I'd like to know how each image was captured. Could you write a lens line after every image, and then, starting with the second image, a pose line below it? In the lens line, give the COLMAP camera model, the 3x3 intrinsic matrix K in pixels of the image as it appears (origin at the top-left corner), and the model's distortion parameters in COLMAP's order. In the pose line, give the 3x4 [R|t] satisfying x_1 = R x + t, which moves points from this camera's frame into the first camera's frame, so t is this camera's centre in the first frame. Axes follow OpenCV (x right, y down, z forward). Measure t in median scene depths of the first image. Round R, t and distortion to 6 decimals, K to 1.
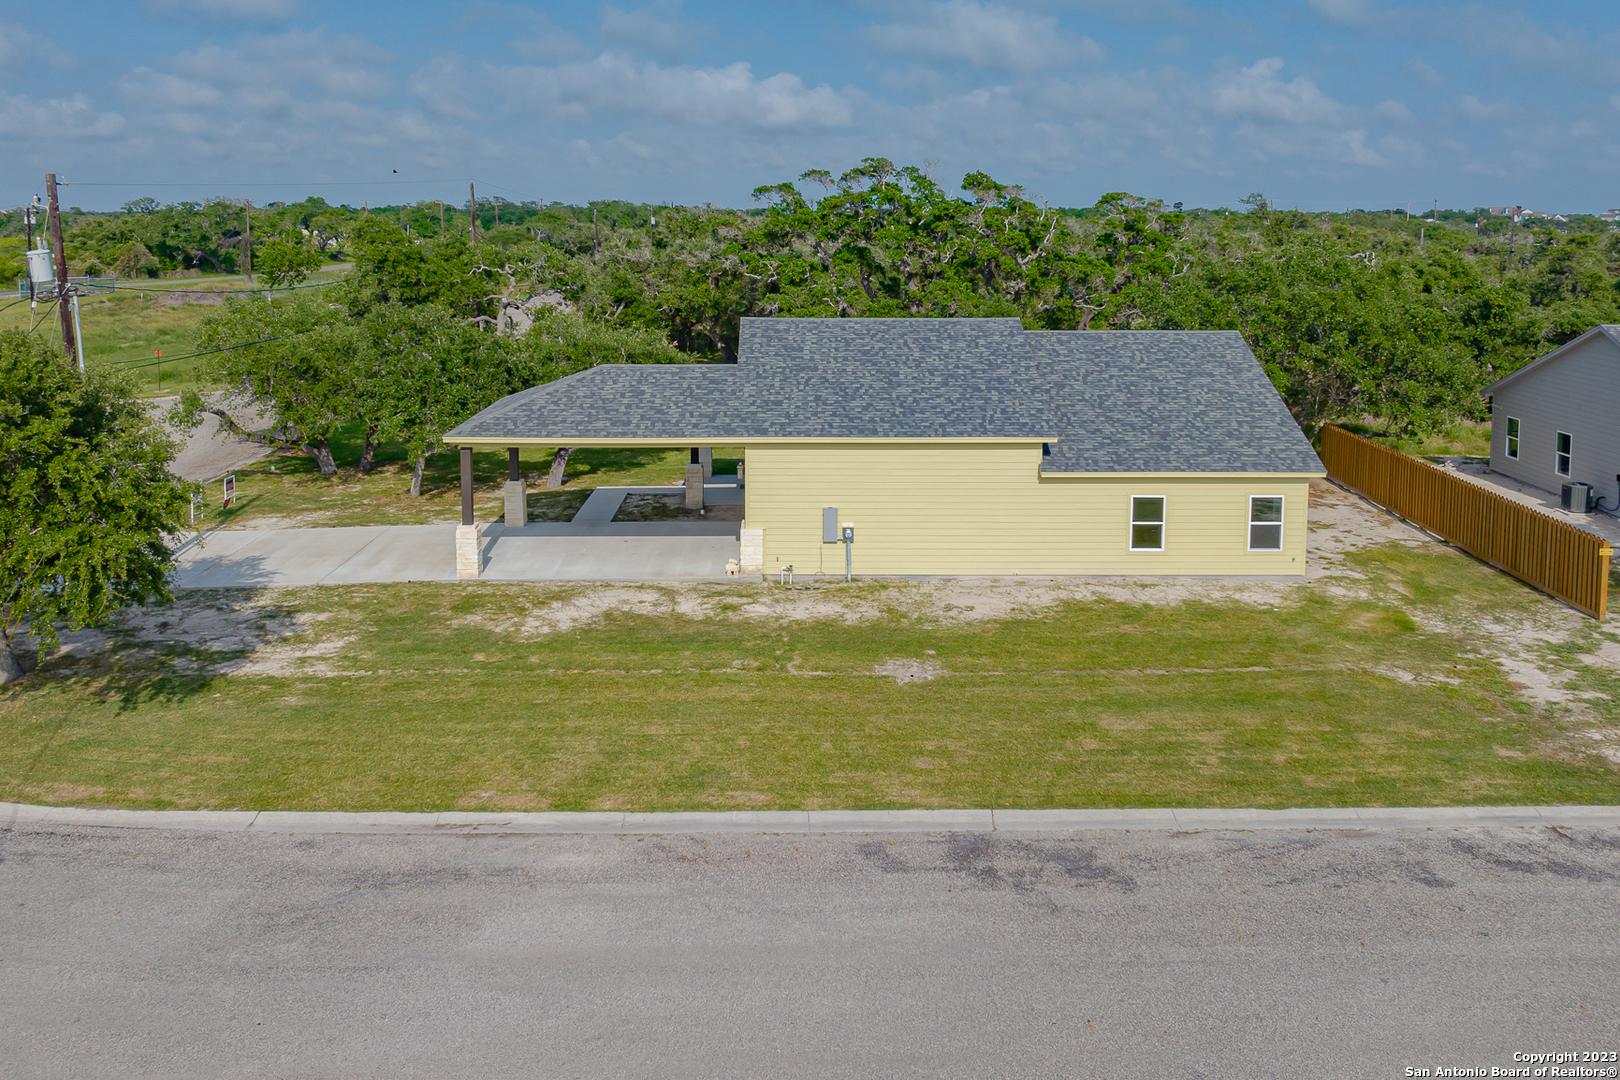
lens RADIAL K [[1258.9, 0, 810.0], [0, 1258.9, 540.0], [0, 0, 1]] dist [-0.009946, -0.005268]
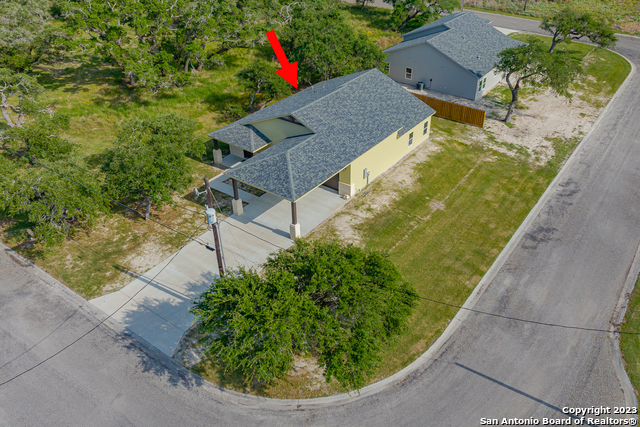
lens RADIAL K [[497.3, 0, 320.0], [0, 497.3, 213.5], [0, 0, 1]] dist [-0.009946, -0.005268]
pose [[0.612464, -0.451891, 0.648601, -1.512872], [0.205026, 0.883226, 0.421754, -0.785879], [-0.763448, -0.125329, 0.633593, 0.371864]]
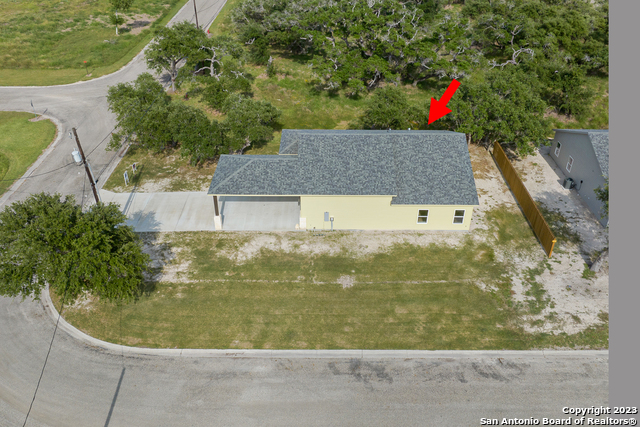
lens RADIAL K [[448.0, 0, 321.6], [0, 448.0, 259.7], [0, 0, 1]] dist [-0.005107, -0.001785]
pose [[0.999894, 0.009785, -0.010764, 0.026380], [-0.004110, 0.899837, 0.436207, -0.663638], [0.013954, -0.436117, 0.899782, -0.170121]]
